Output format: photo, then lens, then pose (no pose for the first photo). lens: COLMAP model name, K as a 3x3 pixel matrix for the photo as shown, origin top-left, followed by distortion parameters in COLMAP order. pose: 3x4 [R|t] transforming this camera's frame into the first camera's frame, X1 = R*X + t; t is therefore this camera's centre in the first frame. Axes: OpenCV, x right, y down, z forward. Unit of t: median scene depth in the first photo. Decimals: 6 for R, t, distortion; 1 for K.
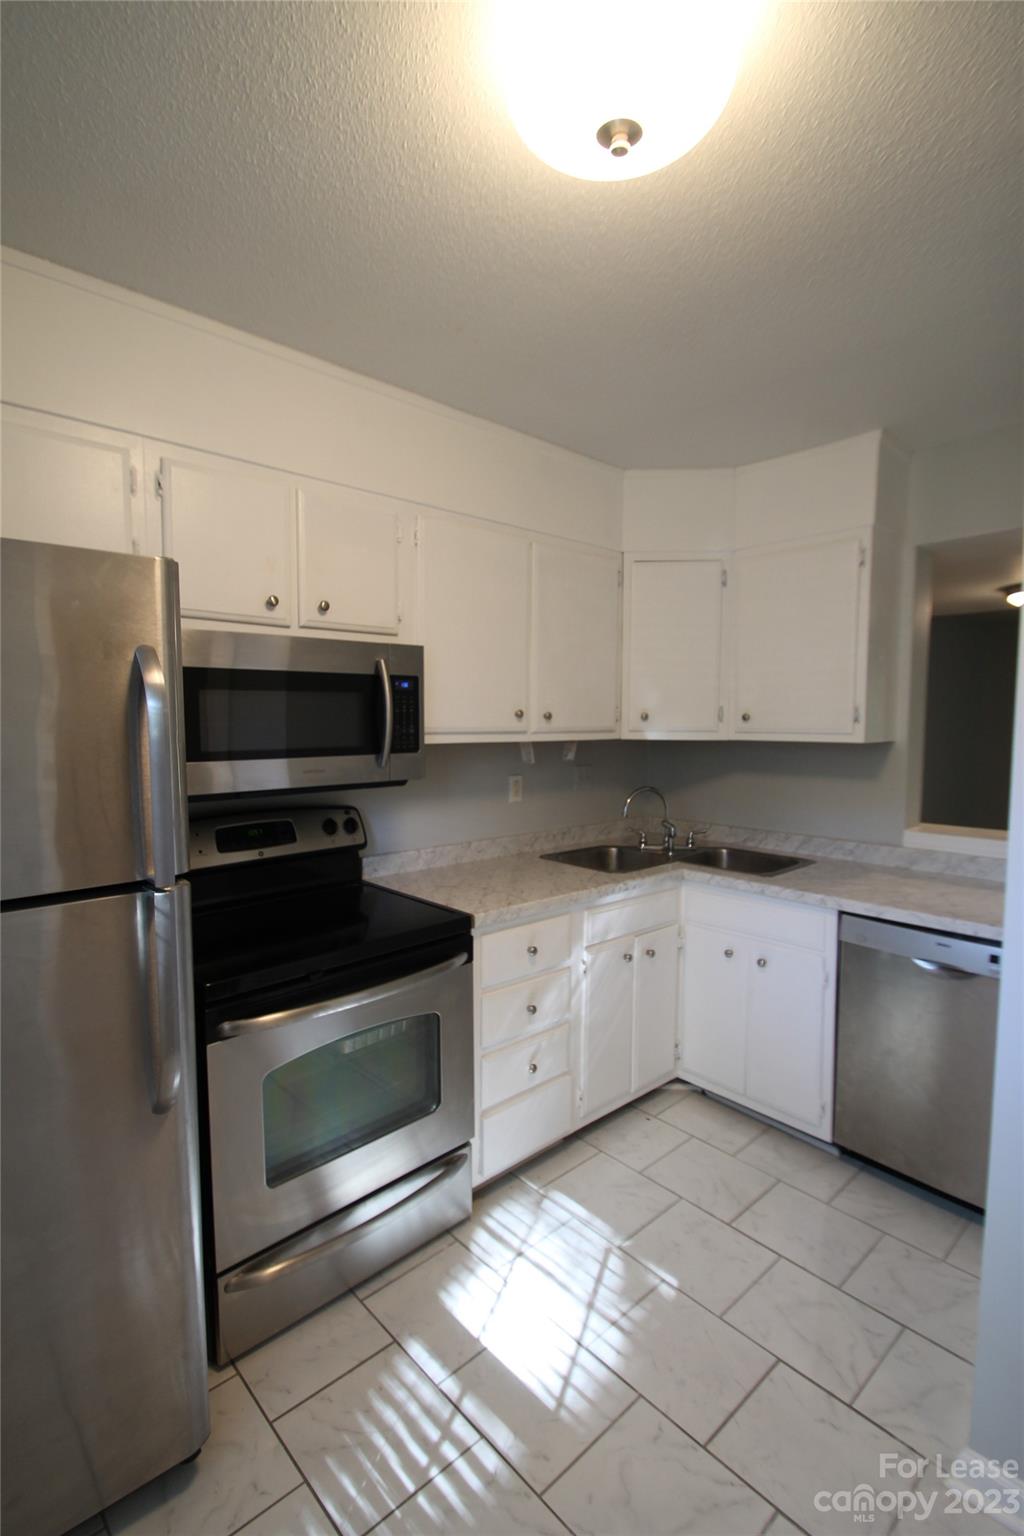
lens RADIAL K [[717.3, 0, 484.2], [0, 717.3, 773.2], [0, 0, 1]] dist [0.009211, -0.014486]
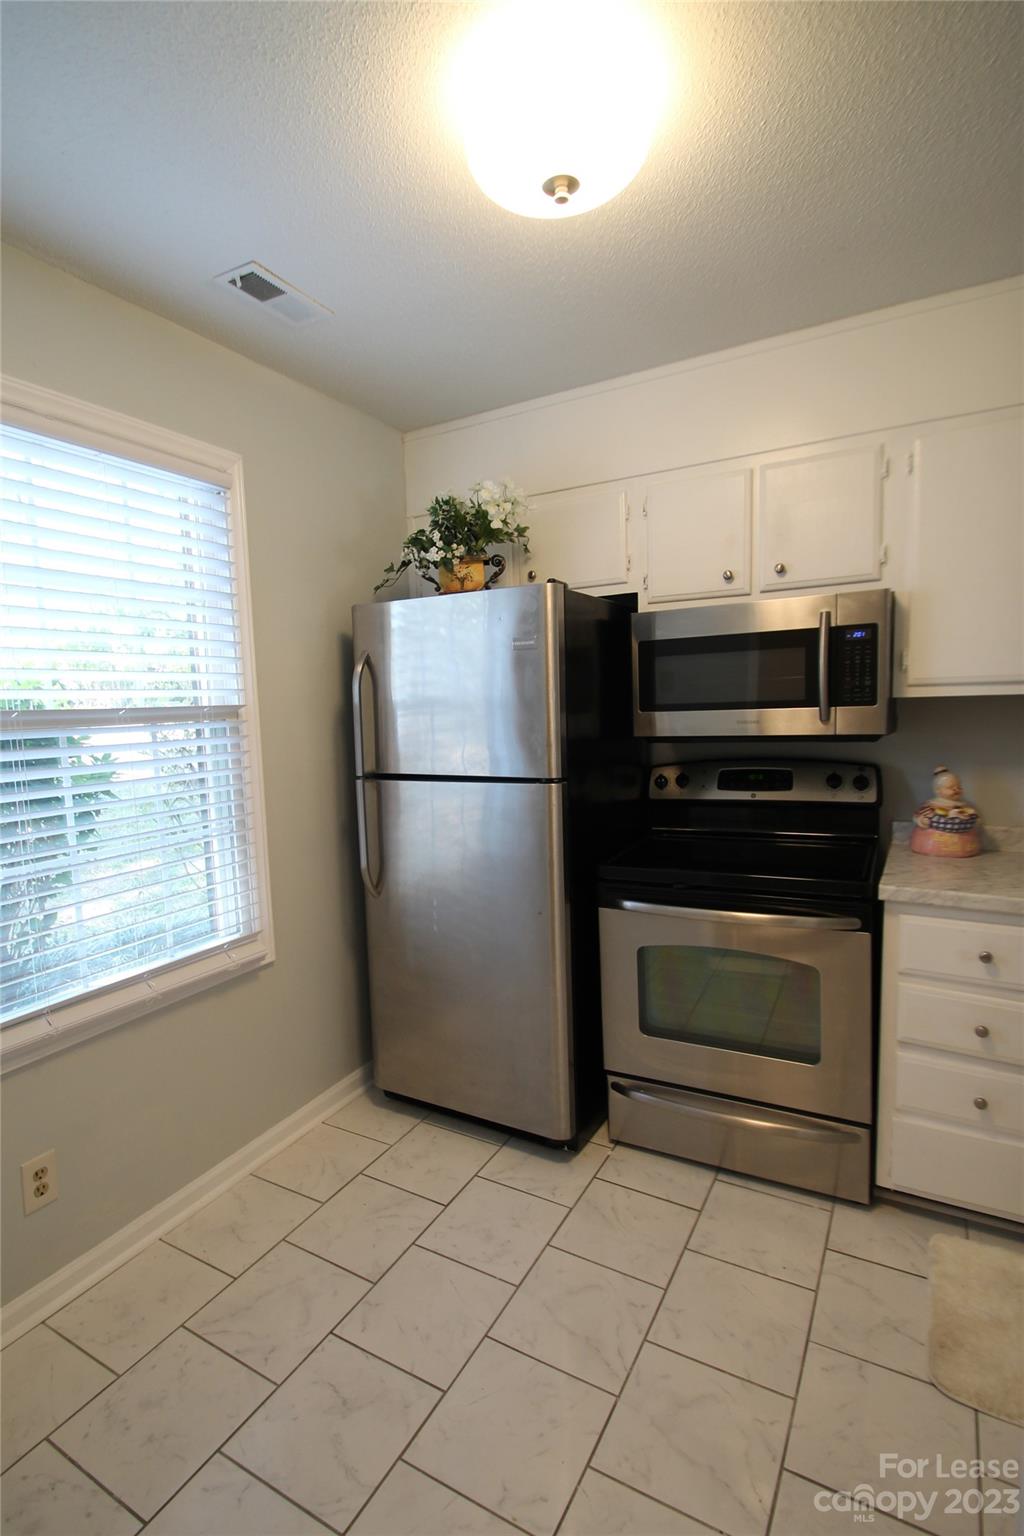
lens RADIAL K [[717.3, 0, 508.2], [0, 717.3, 779.2], [0, 0, 1]] dist [0.009211, -0.014486]
pose [[0.334808, 0.087182, -0.938245, 0.614251], [-0.038280, 0.996147, 0.078902, 0.010244], [0.941509, 0.009499, 0.336855, 0.236711]]
